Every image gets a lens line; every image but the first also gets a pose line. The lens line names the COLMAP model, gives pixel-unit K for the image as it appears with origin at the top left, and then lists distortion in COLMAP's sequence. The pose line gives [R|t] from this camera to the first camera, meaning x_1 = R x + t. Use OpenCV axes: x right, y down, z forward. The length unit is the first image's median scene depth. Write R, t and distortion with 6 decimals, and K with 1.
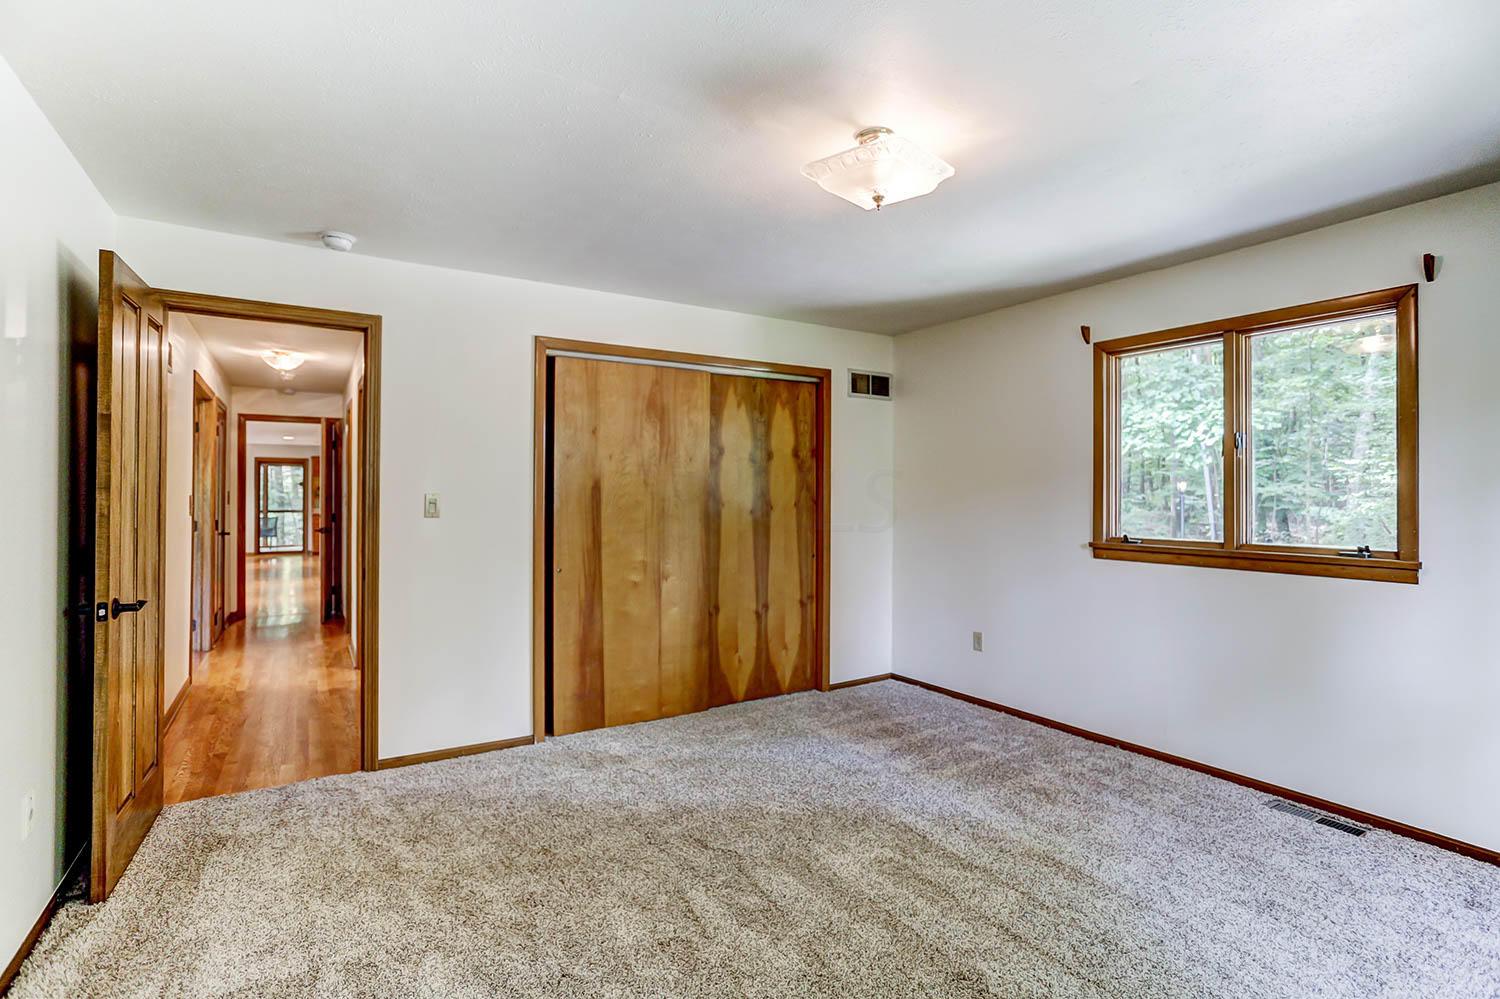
lens RADIAL K [[725.7, 0, 749.3], [0, 725.7, 486.8], [0, 0, 1]] dist [-0.036617, 0.025977]
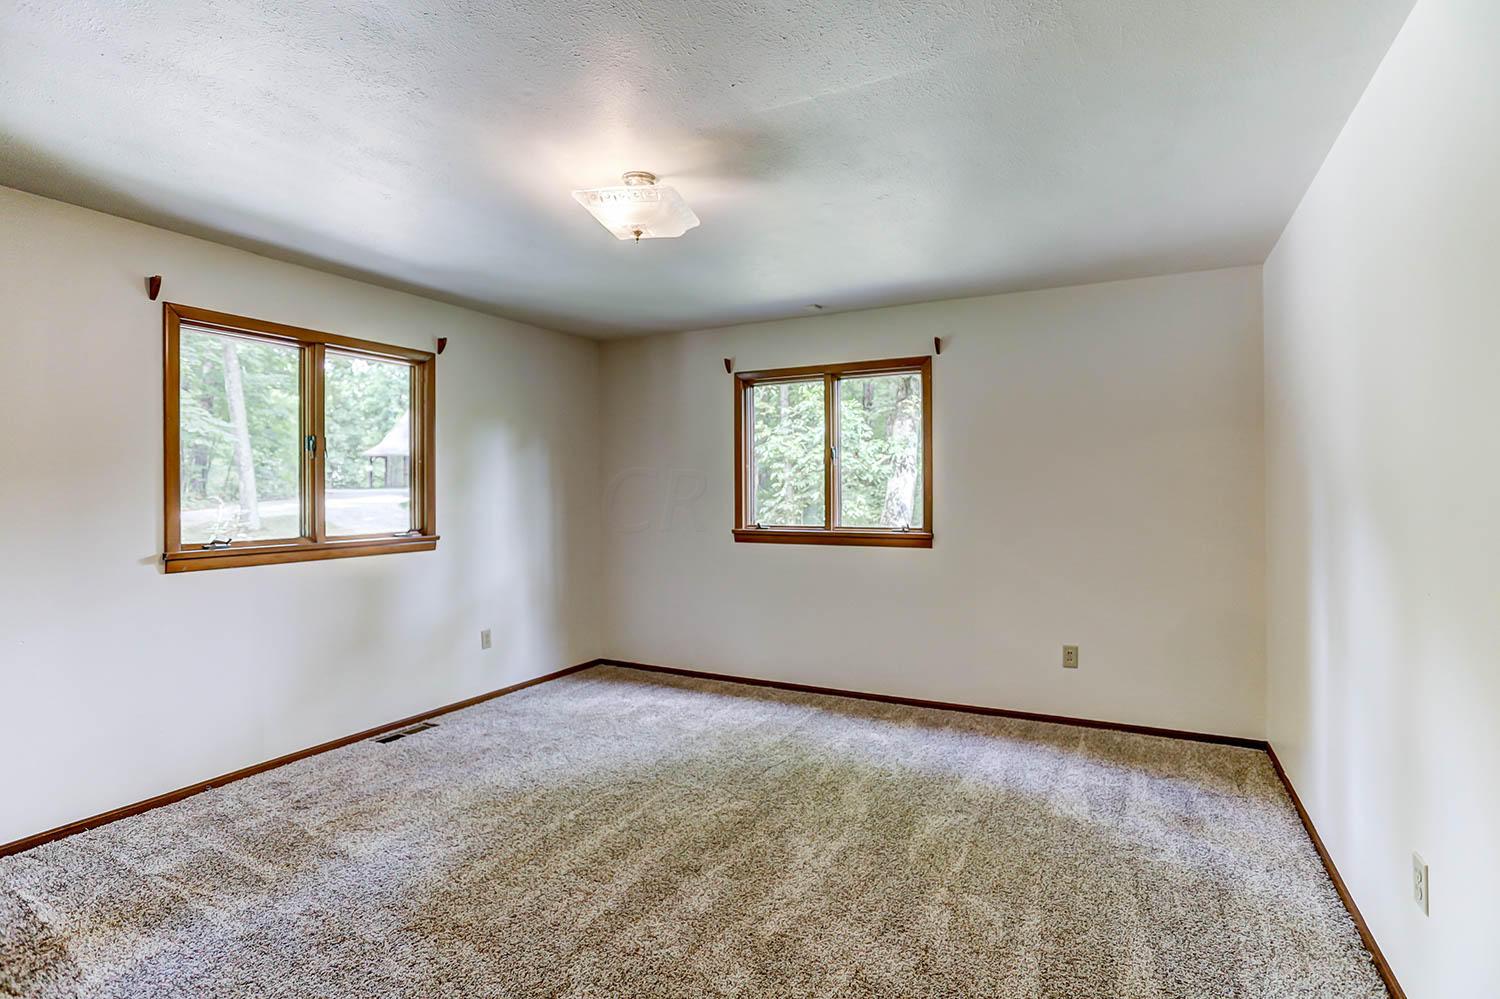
lens RADIAL K [[725.7, 0, 749.3], [0, 725.7, 486.8], [0, 0, 1]] dist [-0.036617, 0.025977]
pose [[-0.475994, 0.007193, 0.879419, -0.647364], [0.001700, 0.999972, -0.007259, 0.013111], [-0.879447, -0.001961, -0.475993, 1.004418]]
